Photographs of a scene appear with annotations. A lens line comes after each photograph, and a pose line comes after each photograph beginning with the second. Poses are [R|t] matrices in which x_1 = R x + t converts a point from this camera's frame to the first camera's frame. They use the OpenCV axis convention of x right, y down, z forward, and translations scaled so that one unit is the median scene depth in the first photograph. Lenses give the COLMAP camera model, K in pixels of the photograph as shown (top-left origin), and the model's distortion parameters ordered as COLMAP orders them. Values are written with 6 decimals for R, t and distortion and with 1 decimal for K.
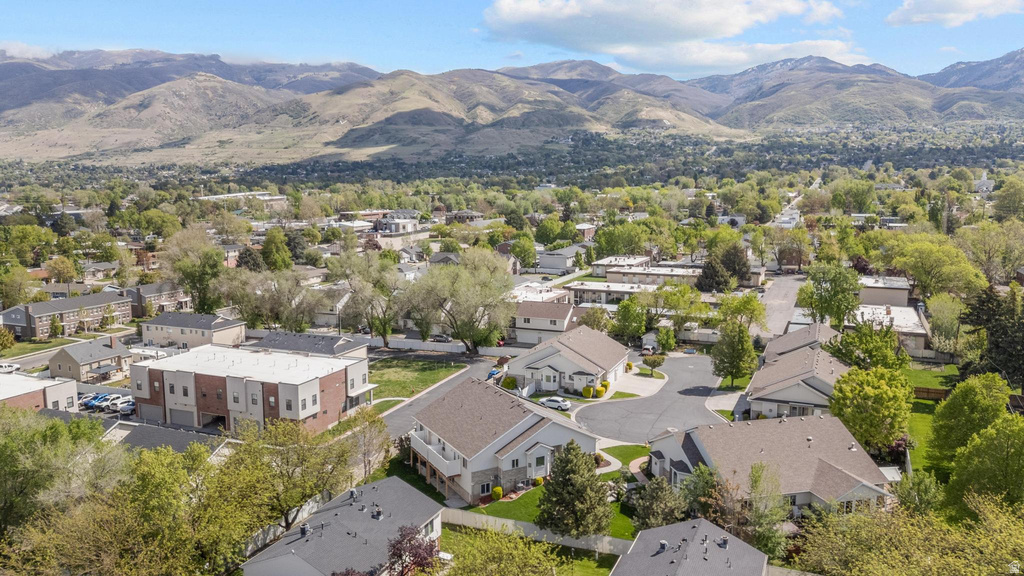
lens RADIAL K [[746.1, 0, 515.5], [0, 746.1, 279.3], [0, 0, 1]] dist [0.099322, -0.132009]
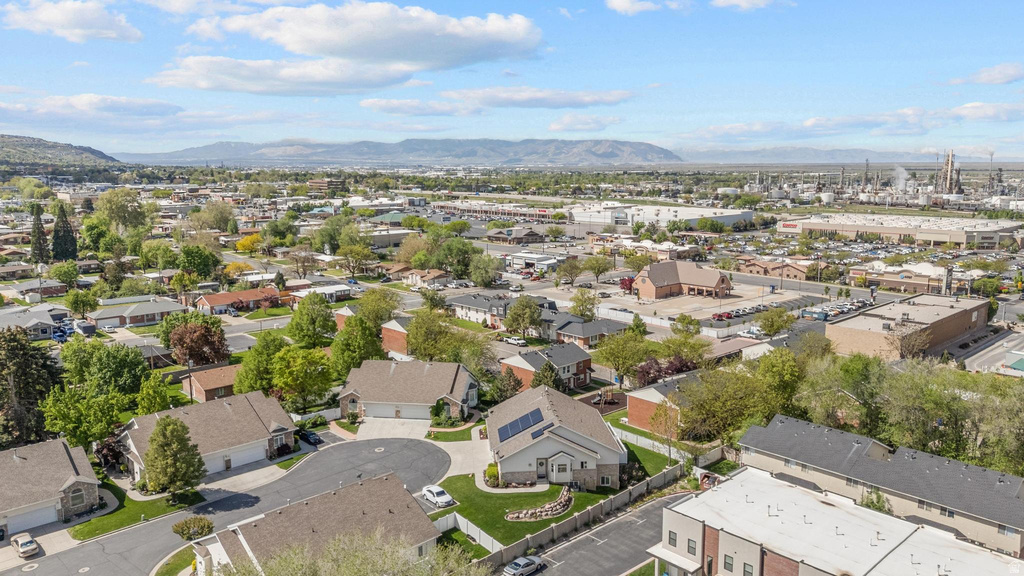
lens RADIAL K [[746.1, 0, 515.5], [0, 746.1, 279.3], [0, 0, 1]] dist [0.099322, -0.132009]
pose [[-0.918367, -0.051284, 0.392393, -0.322061], [0.060933, 0.961417, 0.268263, -0.264379], [-0.391011, 0.270274, -0.879808, 1.556092]]
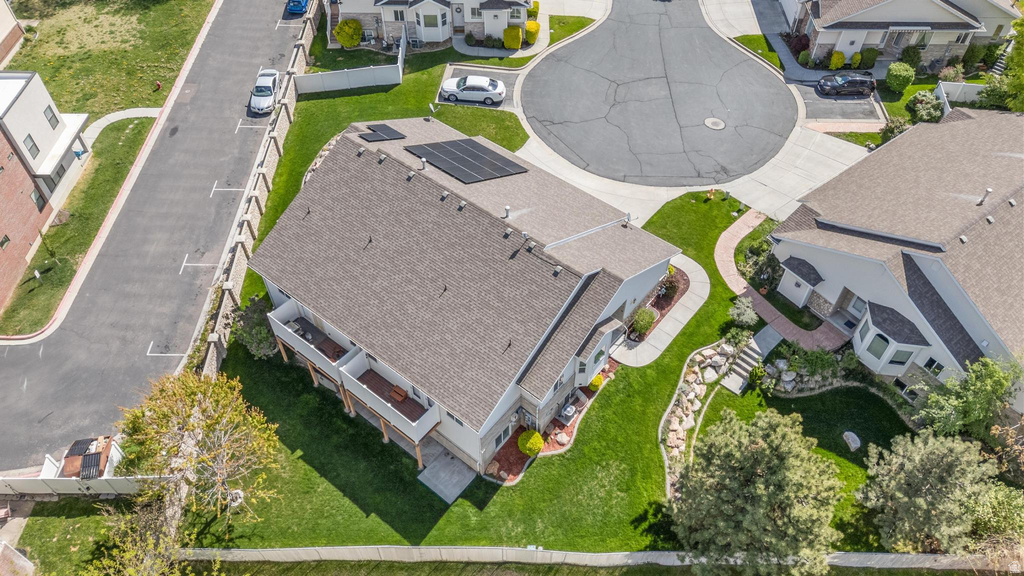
lens RADIAL K [[746.1, 0, 515.5], [0, 746.1, 279.3], [0, 0, 1]] dist [0.099322, -0.132009]
pose [[0.923807, -0.284661, 0.256024, -0.089411], [0.045425, 0.745489, 0.664969, -0.079917], [-0.380153, -0.602673, 0.701618, 0.515806]]
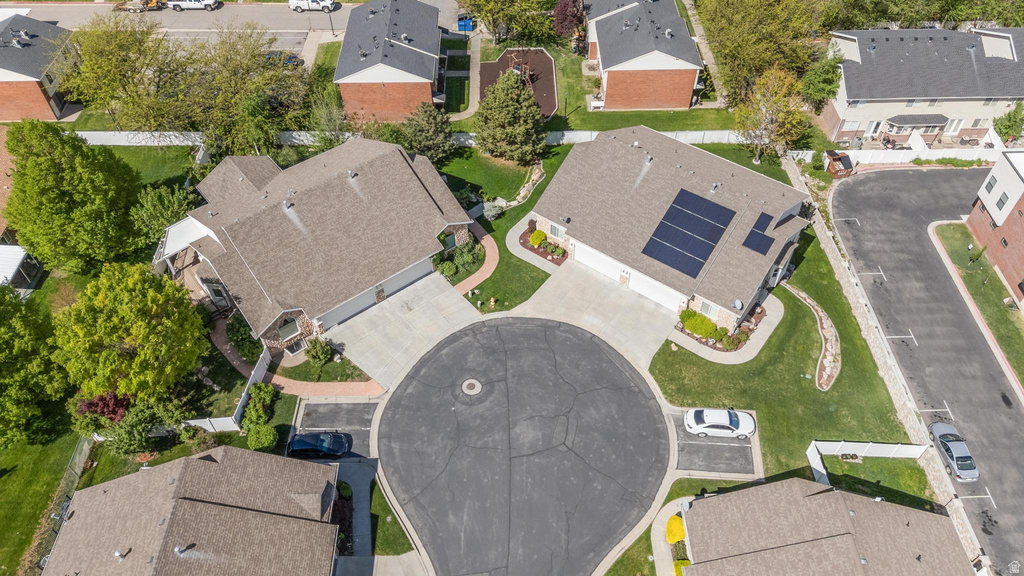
lens RADIAL K [[746.1, 0, 515.5], [0, 746.1, 279.3], [0, 0, 1]] dist [0.099322, -0.132009]
pose [[-0.911660, 0.313173, -0.266079, 0.264440], [-0.041338, 0.574310, 0.817594, -0.274122], [0.408860, 0.756367, -0.510629, 1.078382]]
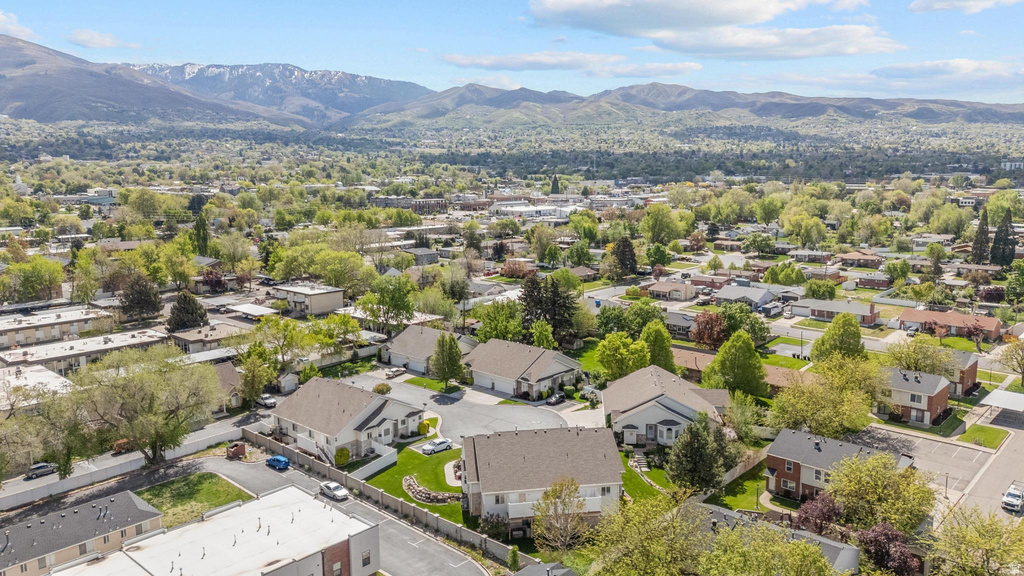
lens RADIAL K [[746.1, 0, 515.5], [0, 746.1, 279.3], [0, 0, 1]] dist [0.099322, -0.132009]
pose [[0.328842, -0.140105, 0.933934, -0.787098], [0.135159, 0.985736, 0.100286, -0.135403], [-0.934663, 0.093251, 0.343088, 0.512901]]
